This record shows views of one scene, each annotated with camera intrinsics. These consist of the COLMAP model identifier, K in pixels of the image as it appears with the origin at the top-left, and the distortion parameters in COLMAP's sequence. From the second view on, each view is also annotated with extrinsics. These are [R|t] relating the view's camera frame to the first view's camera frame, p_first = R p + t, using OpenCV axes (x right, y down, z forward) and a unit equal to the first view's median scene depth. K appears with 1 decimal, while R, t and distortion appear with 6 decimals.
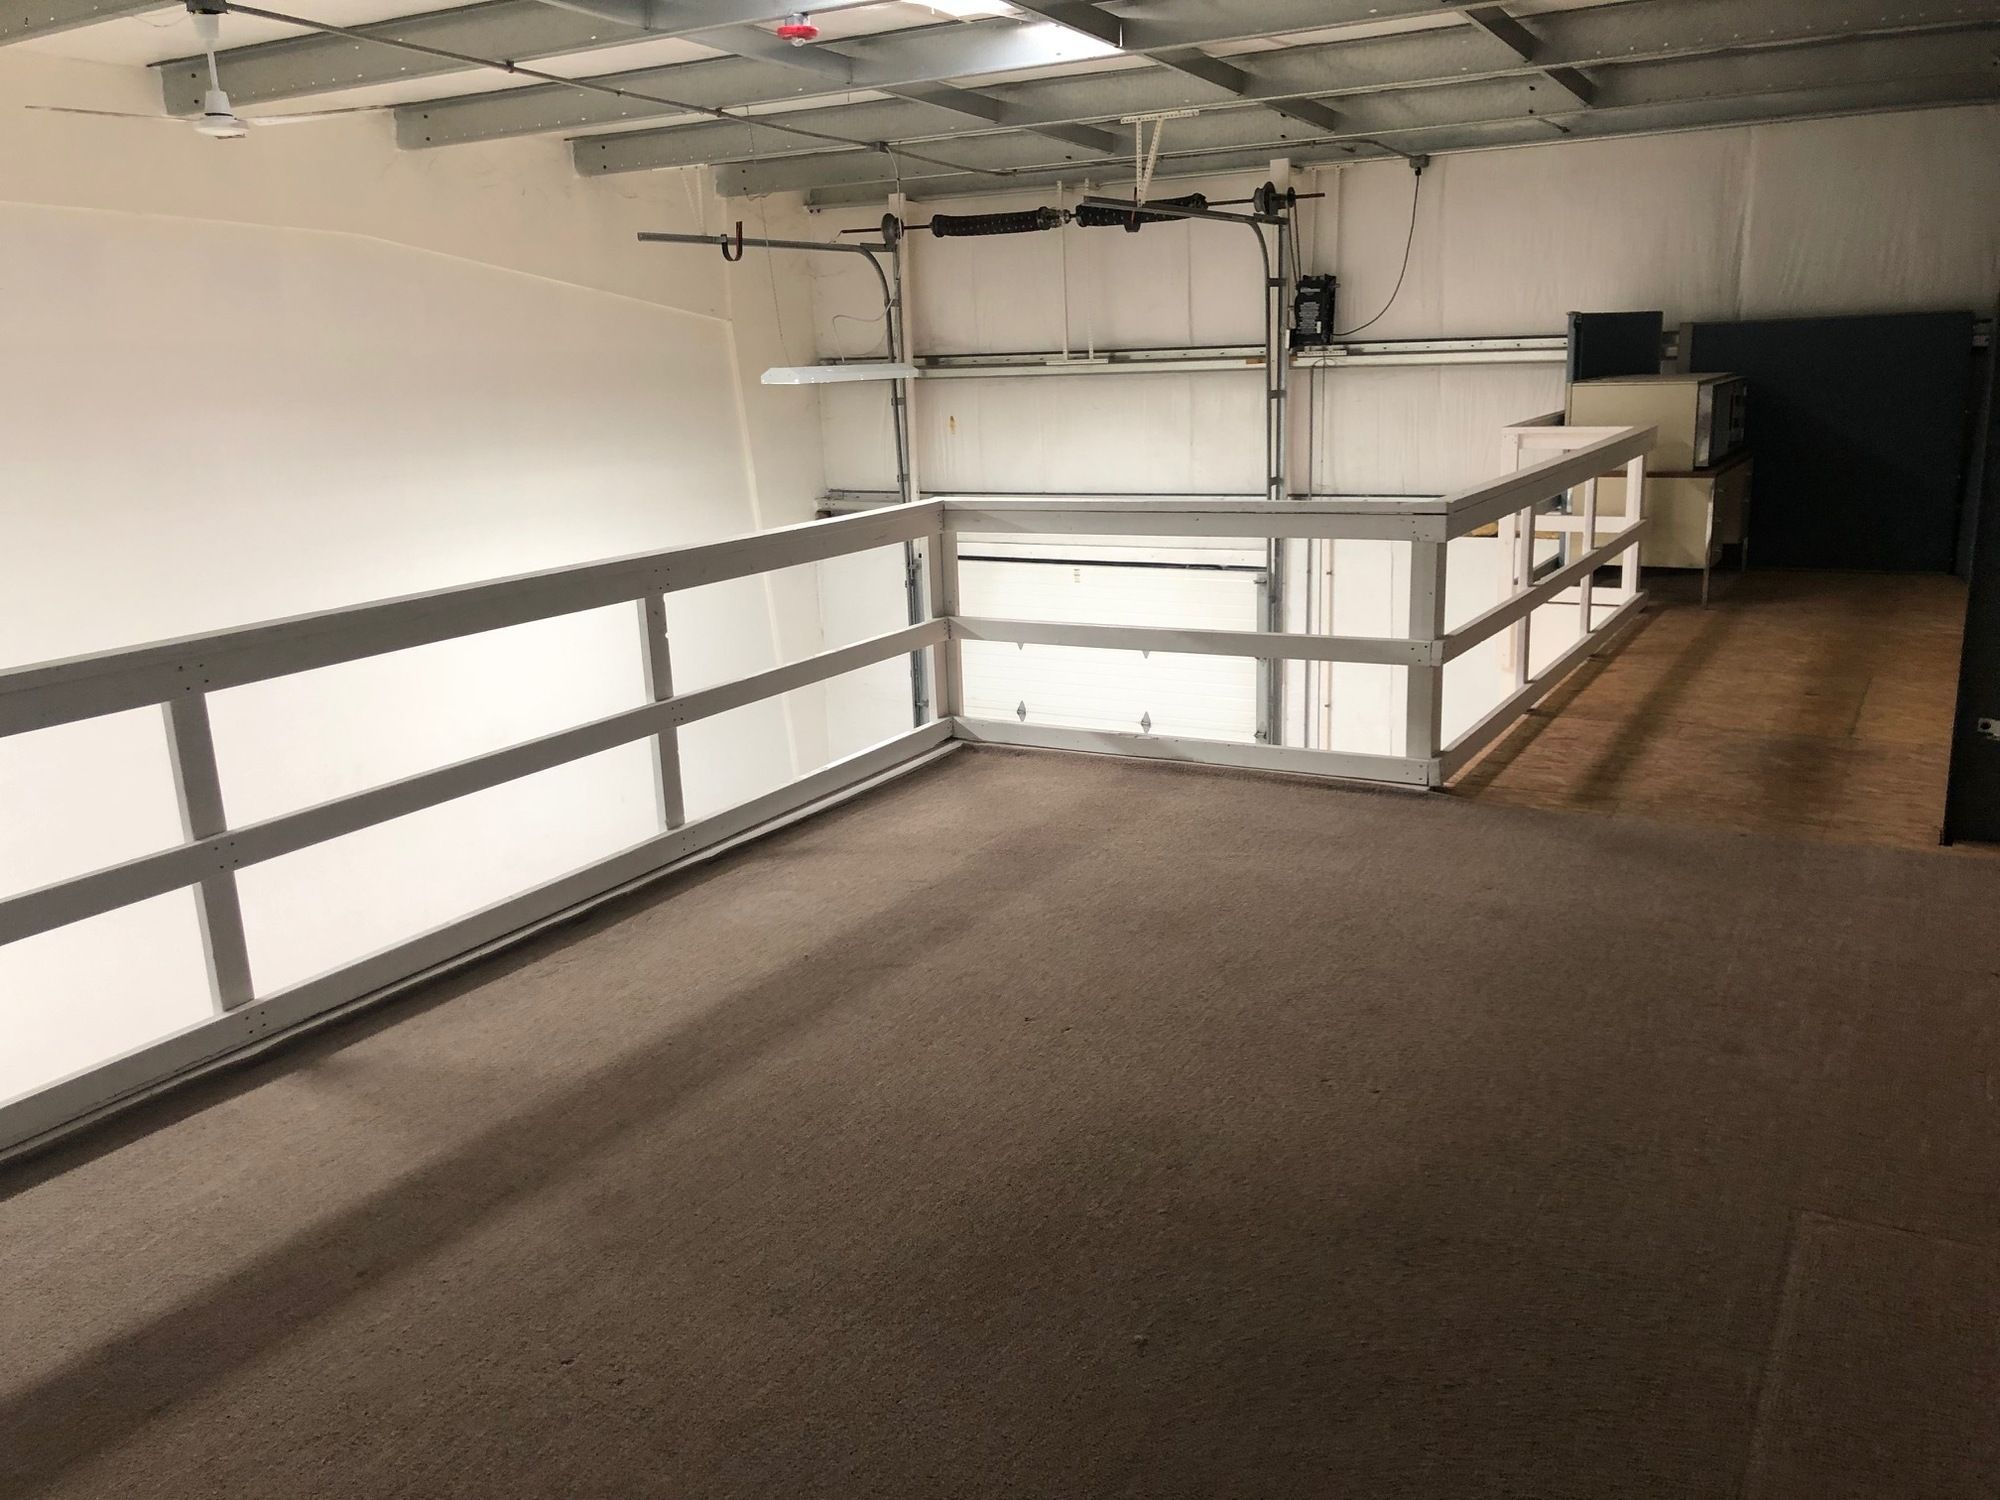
lens RADIAL K [[1619.1, 0, 1000.0], [0, 1619.1, 750.0], [0, 0, 1]] dist [0.048183, -0.067607]
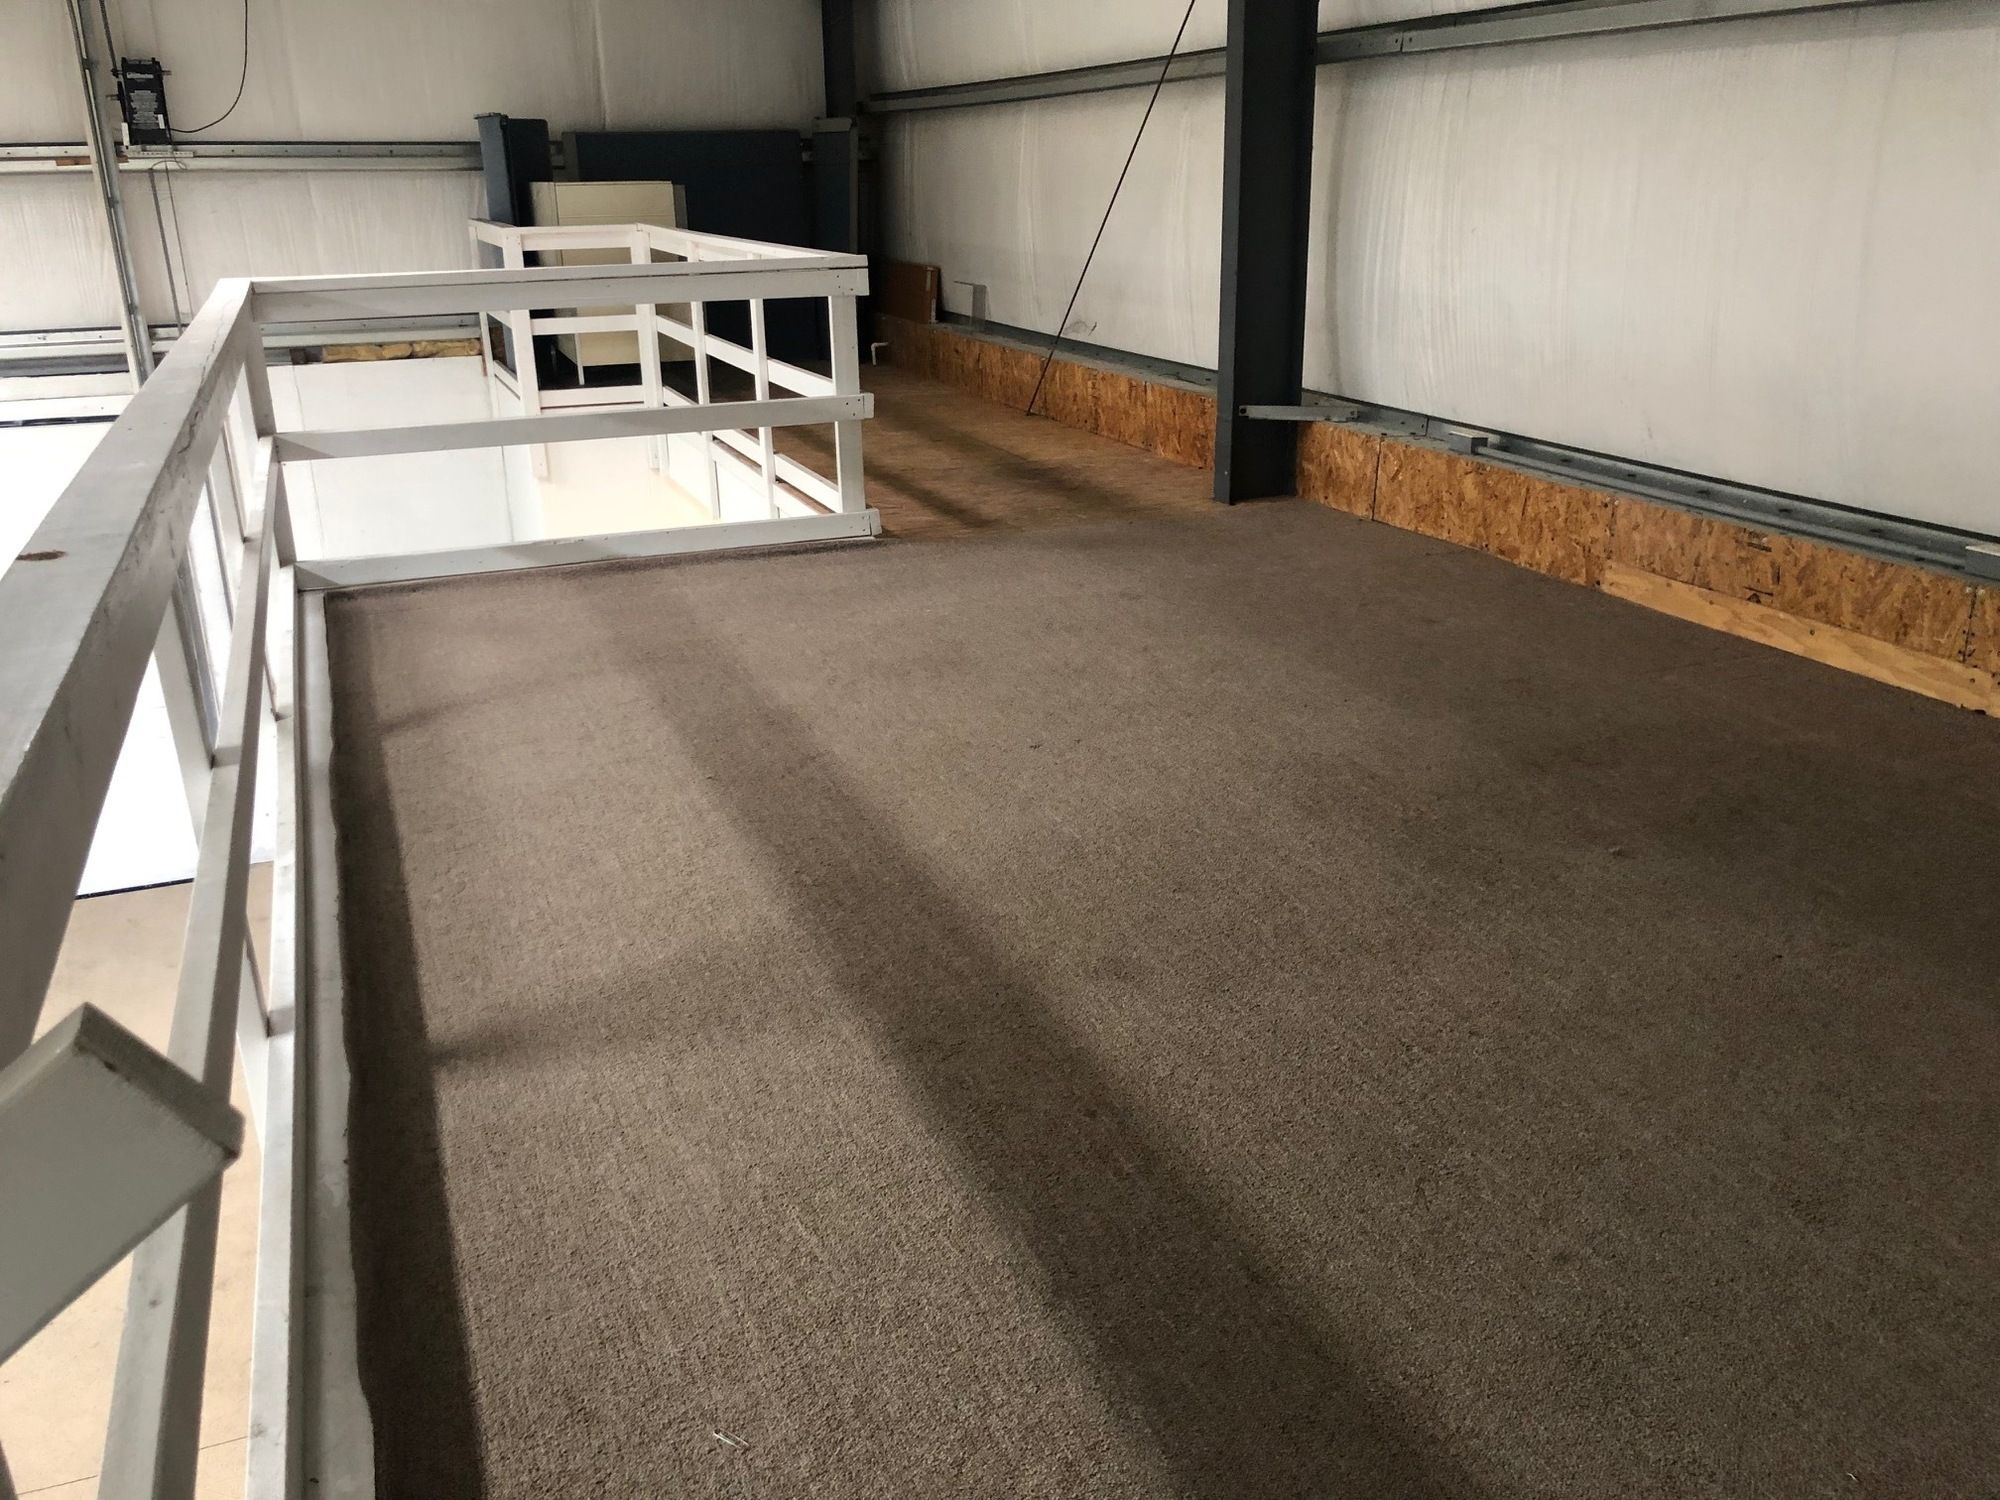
lens RADIAL K [[1619.1, 0, 1000.0], [0, 1619.1, 750.0], [0, 0, 1]] dist [0.048183, -0.067607]
pose [[0.614900, -0.240436, 0.751059, -0.521832], [0.184037, 0.969842, 0.159803, 0.004790], [-0.766830, 0.039960, 0.640605, 0.271679]]
